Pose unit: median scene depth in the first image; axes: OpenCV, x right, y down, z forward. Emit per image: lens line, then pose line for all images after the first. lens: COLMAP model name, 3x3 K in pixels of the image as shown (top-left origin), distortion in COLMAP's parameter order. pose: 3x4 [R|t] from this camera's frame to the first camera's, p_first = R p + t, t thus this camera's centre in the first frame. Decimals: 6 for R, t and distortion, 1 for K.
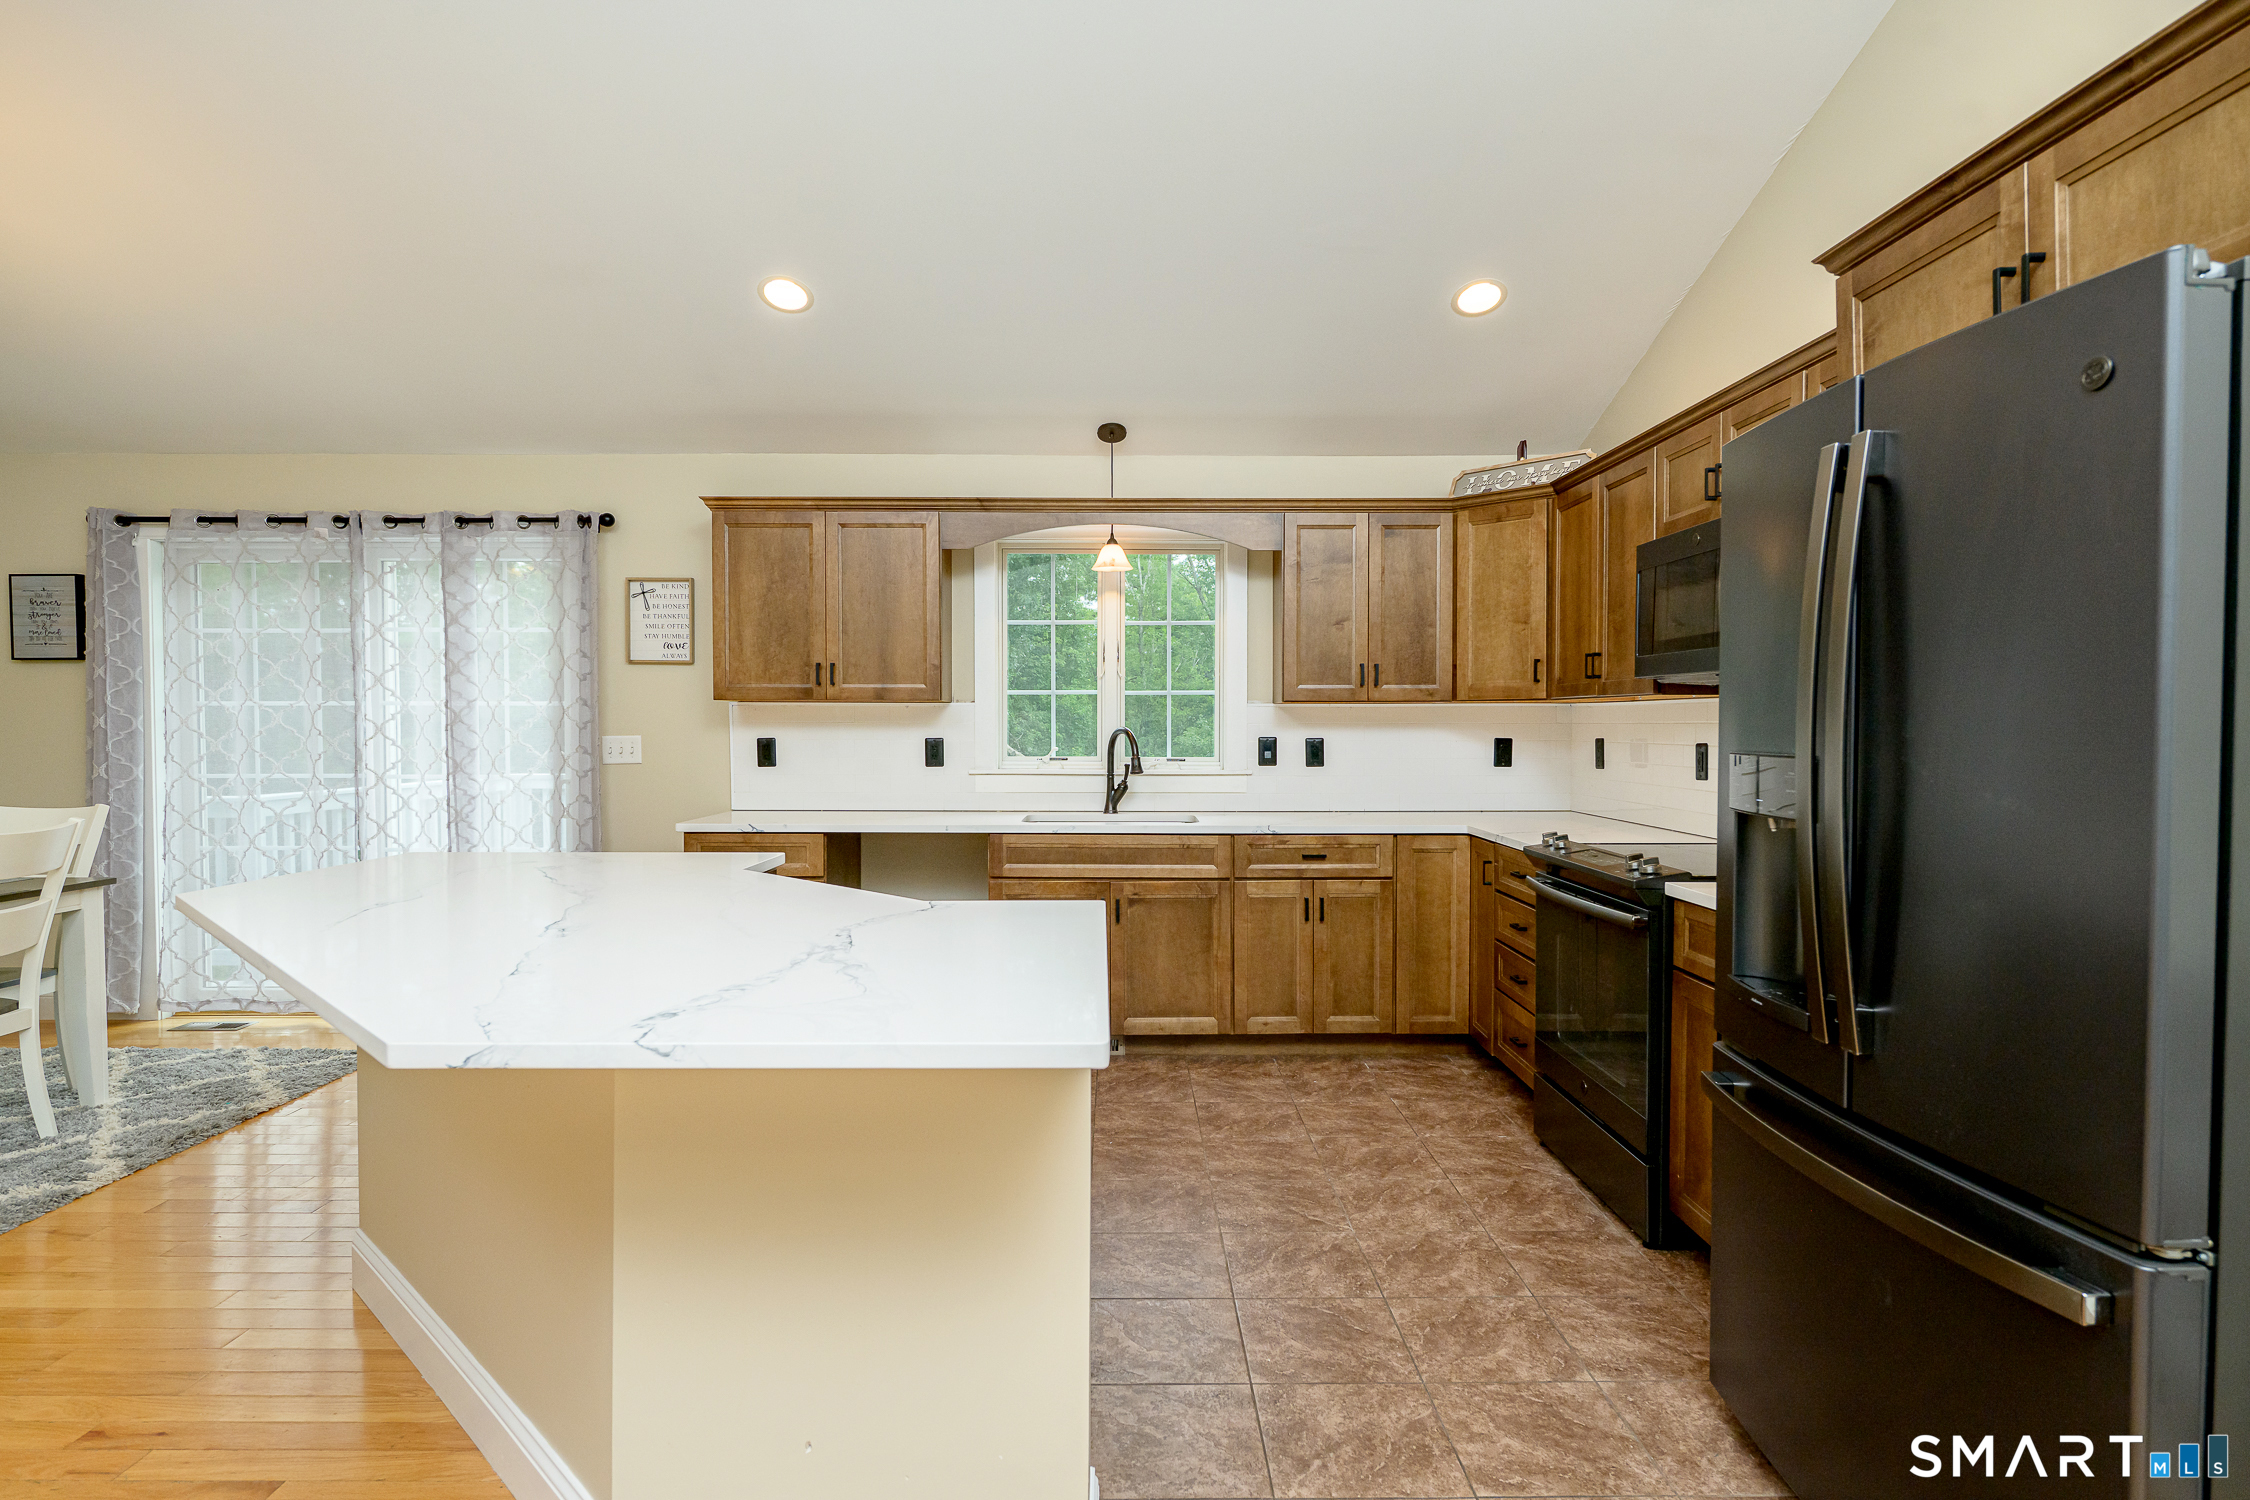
lens RADIAL K [[1194.5, 0, 1148.2], [0, 1194.5, 750.0], [0, 0, 1]] dist [-0.001502, -0.001458]
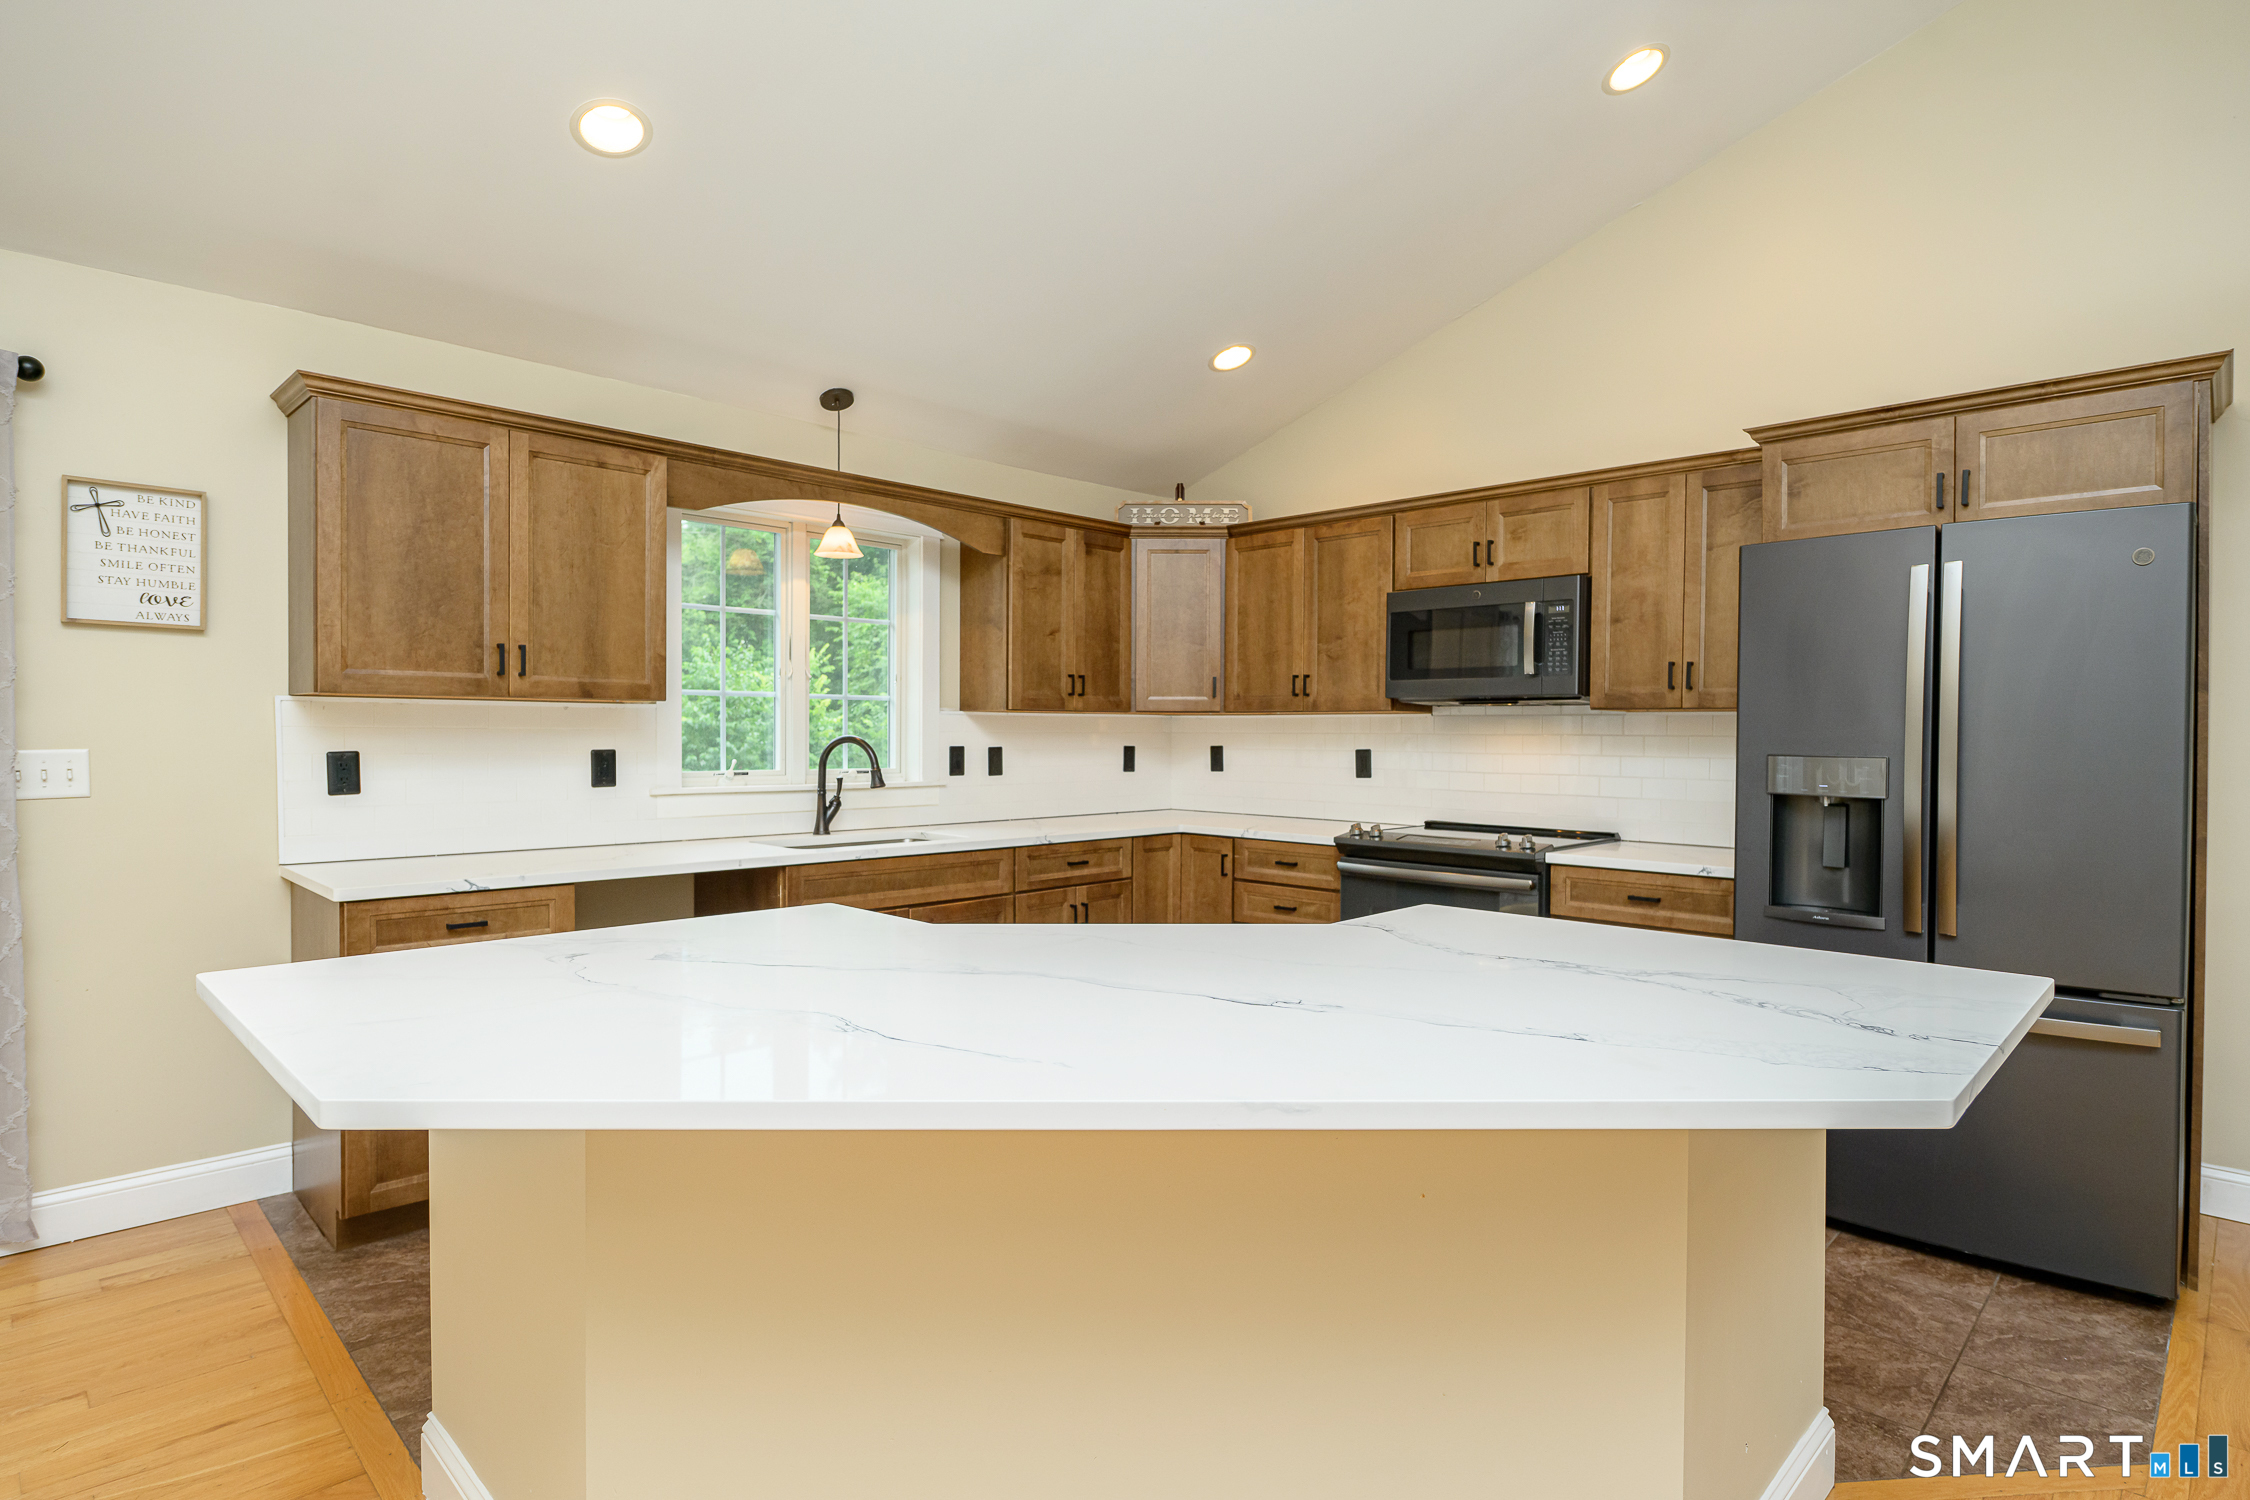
lens RADIAL K [[1170.7, 0, 1173.1], [0, 1170.7, 747.8], [0, 0, 1]] dist [-0.002873, -0.000834]
pose [[0.695724, -0.006470, 0.718281, -0.500815], [0.011698, 0.999929, -0.002323, -0.005415], [-0.718214, 0.010019, 0.695750, 0.239424]]
